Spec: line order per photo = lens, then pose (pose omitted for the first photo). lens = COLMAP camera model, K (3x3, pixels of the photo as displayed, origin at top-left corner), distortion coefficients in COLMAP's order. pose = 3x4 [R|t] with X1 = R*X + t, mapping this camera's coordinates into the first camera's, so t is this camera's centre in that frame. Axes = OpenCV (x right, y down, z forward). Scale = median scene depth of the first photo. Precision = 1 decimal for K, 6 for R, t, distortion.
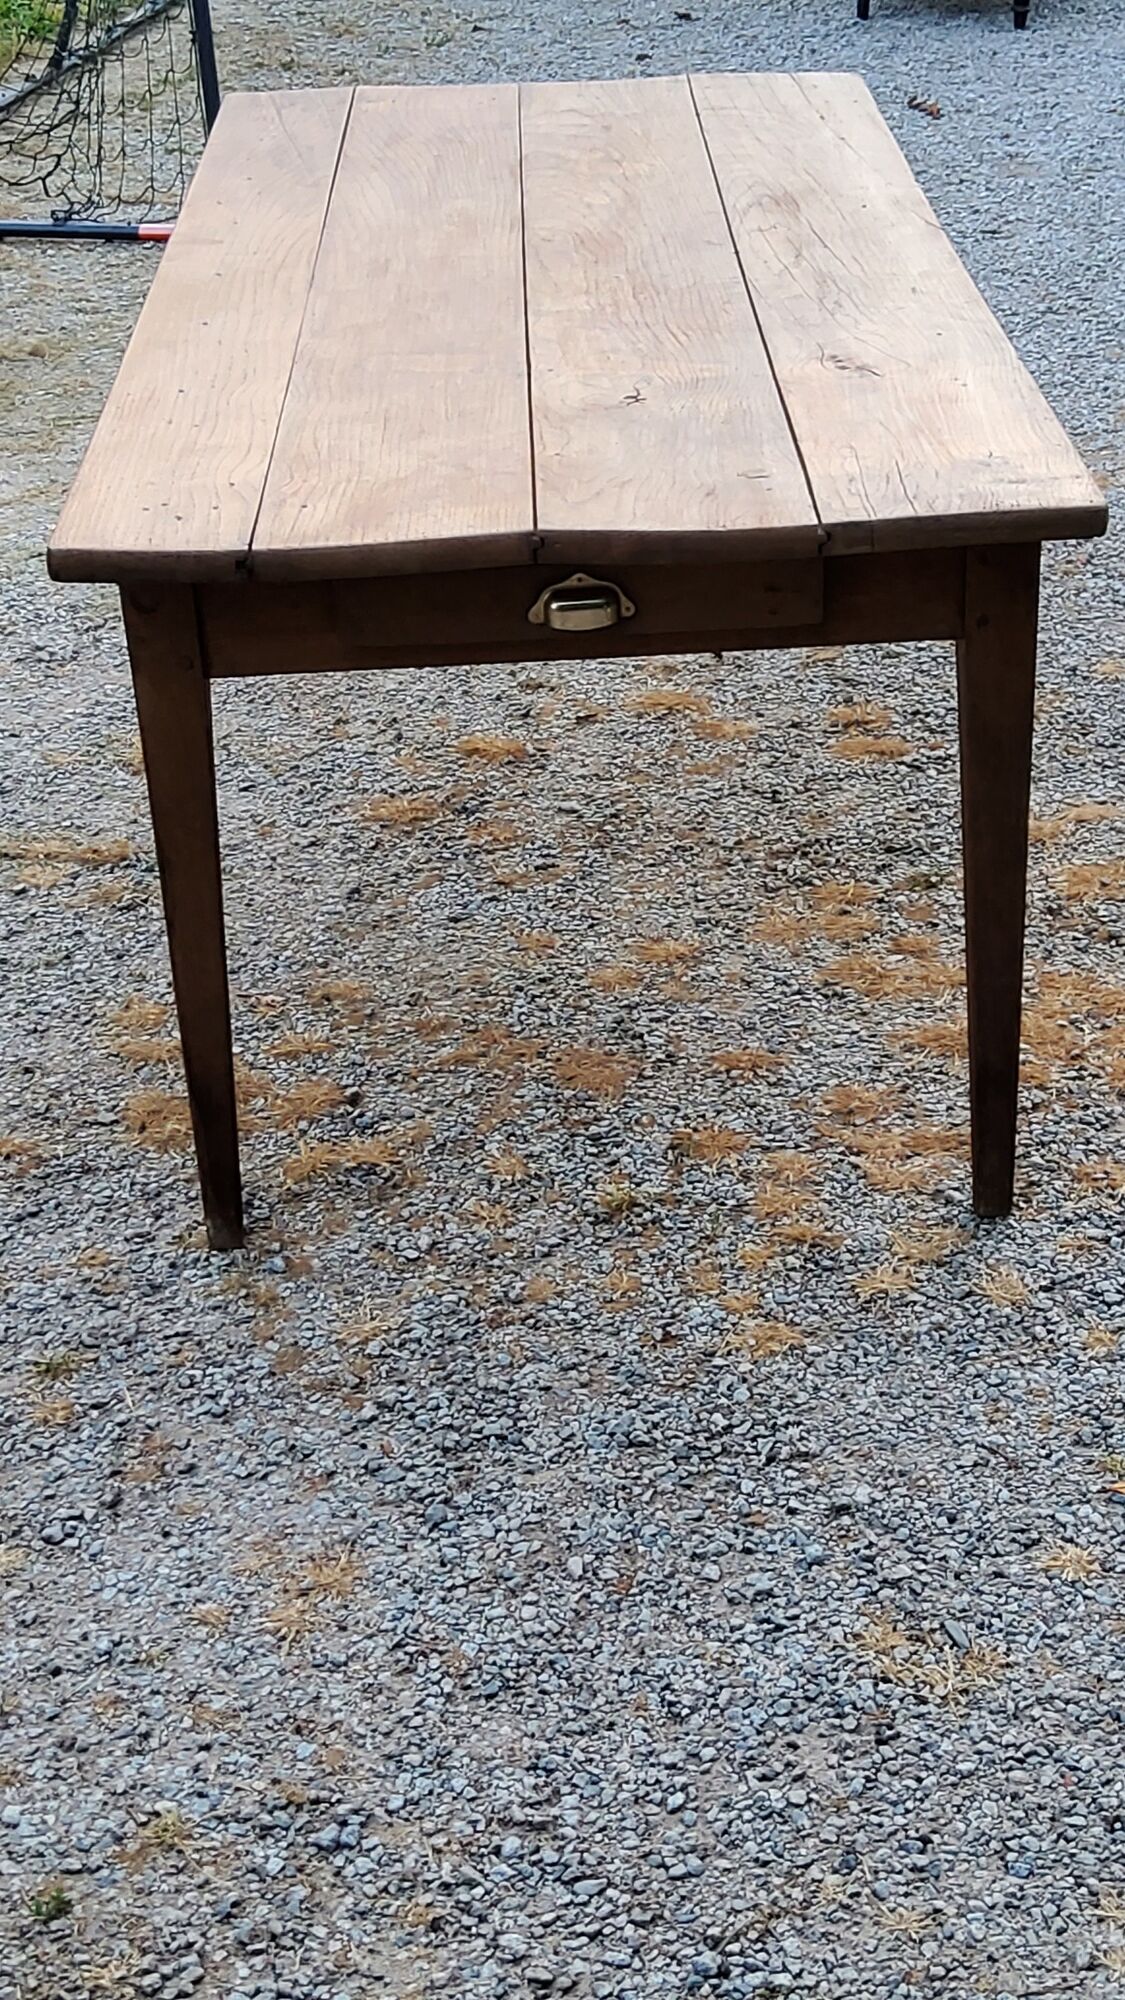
lens RADIAL K [[2993.2, 0, 557.1], [0, 2993.2, 1006.2], [0, 0, 1]] dist [0.089102, 0.000000]
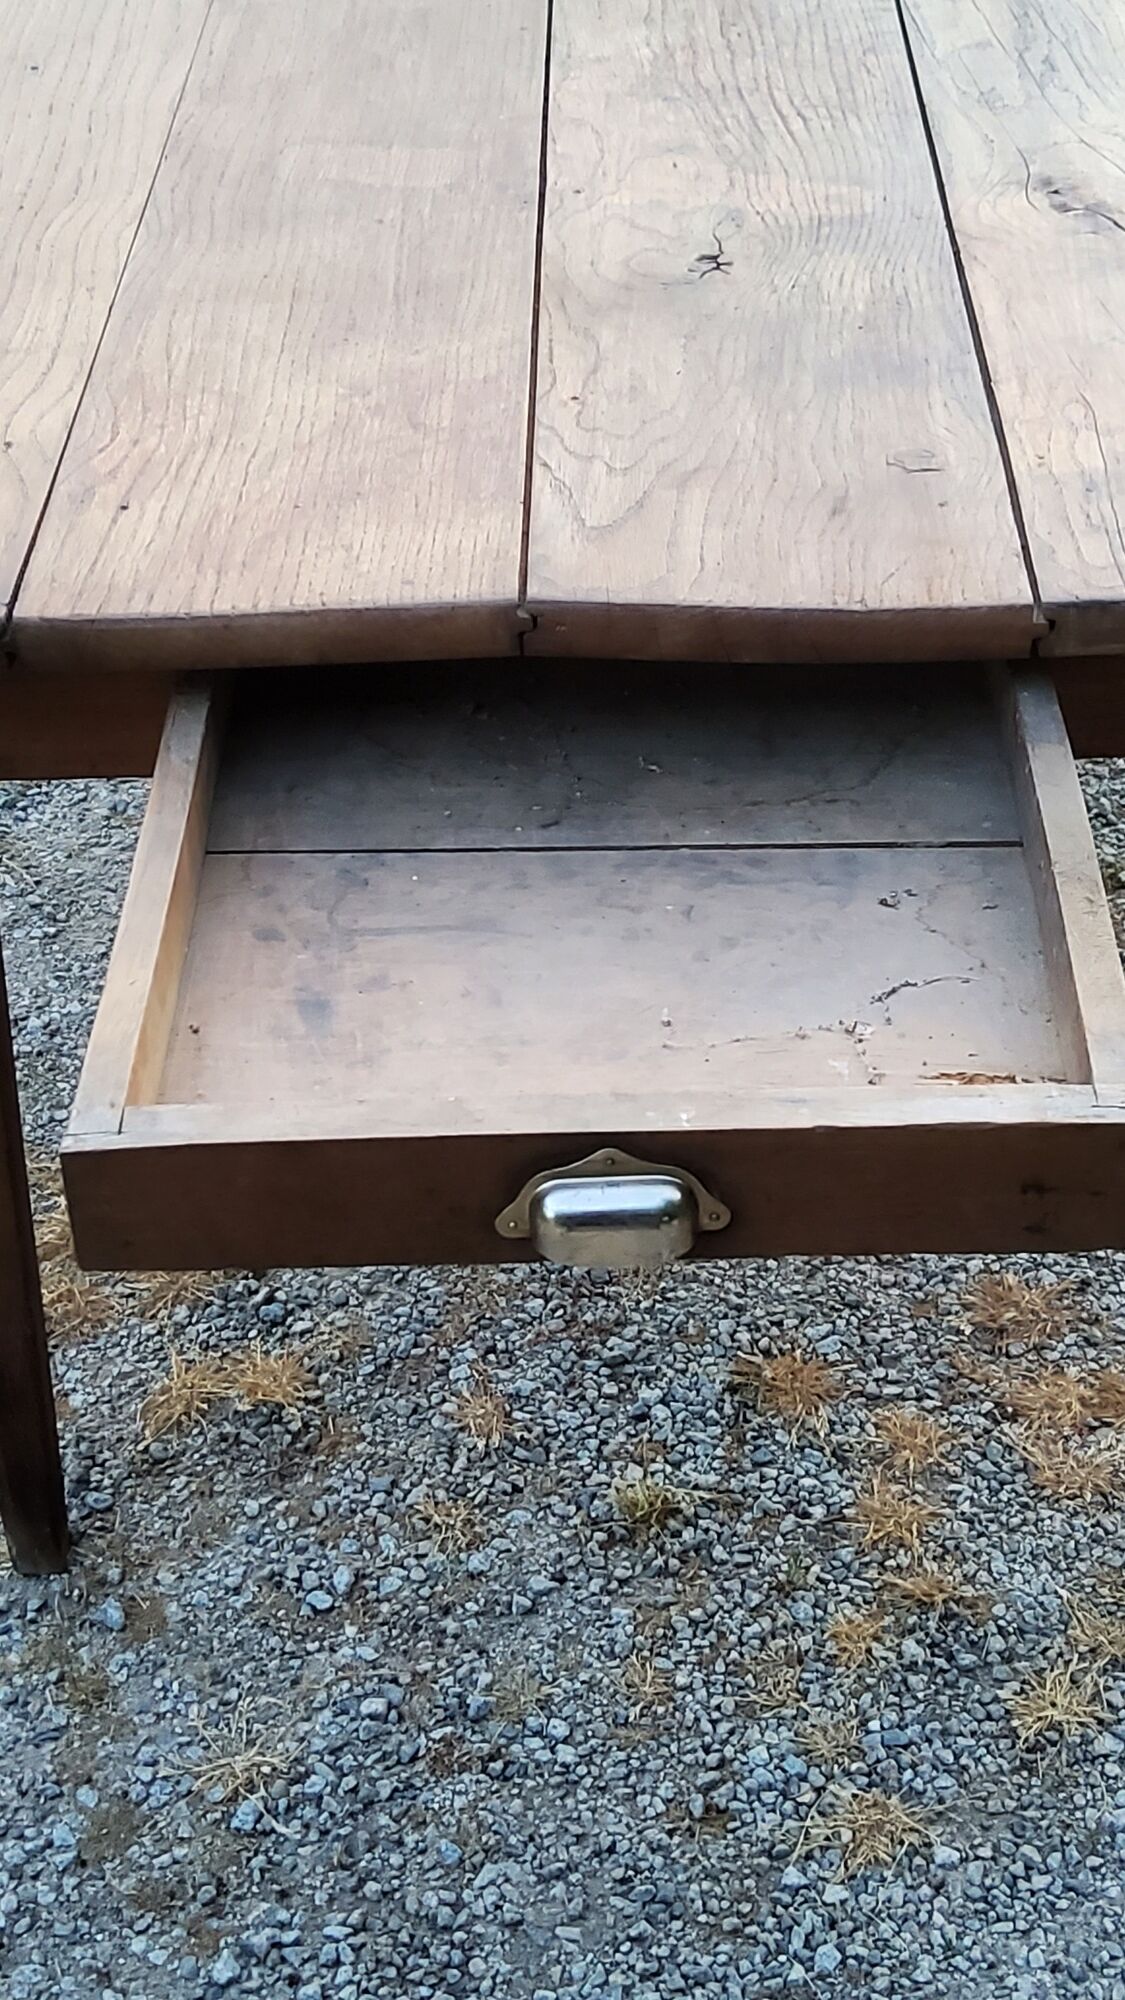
lens RADIAL K [[2993.2, 0, 569.4], [0, 2993.2, 994.0], [0, 0, 1]] dist [0.089102, 0.000000]
pose [[0.999405, 0.031309, -0.014489, 0.010322], [-0.028665, 0.987311, 0.156193, -0.151343], [0.019195, -0.155685, 0.987620, 0.385001]]
